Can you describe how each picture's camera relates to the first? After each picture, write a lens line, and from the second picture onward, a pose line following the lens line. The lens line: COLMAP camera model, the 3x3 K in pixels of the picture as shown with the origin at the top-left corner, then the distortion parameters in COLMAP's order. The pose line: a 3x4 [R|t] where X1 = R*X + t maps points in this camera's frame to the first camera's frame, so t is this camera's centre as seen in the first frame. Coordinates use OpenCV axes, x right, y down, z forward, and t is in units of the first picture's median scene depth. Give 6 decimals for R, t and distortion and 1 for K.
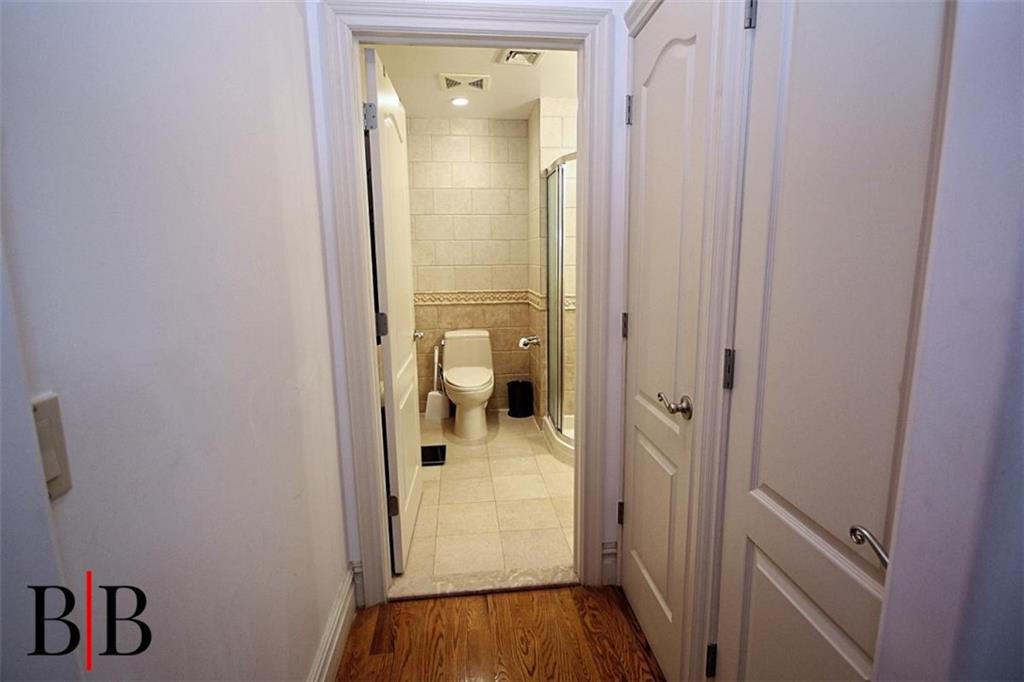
lens RADIAL K [[494.6, 0, 510.7], [0, 494.6, 340.4], [0, 0, 1]] dist [0.001292, -0.001867]
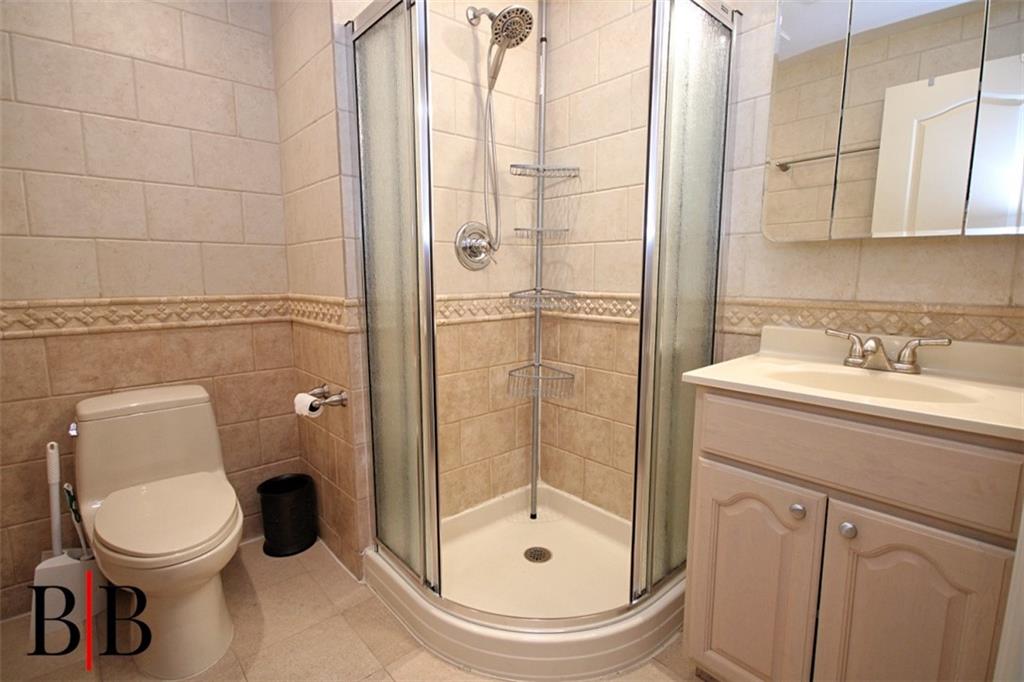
lens RADIAL K [[494.6, 0, 519.3], [0, 494.6, 341.0], [0, 0, 1]] dist [0.001292, -0.001867]
pose [[0.810419, -0.069871, 0.581669, -0.072440], [0.090524, 0.995873, -0.006498, -0.031013], [-0.578815, 0.057921, 0.813400, 0.463086]]
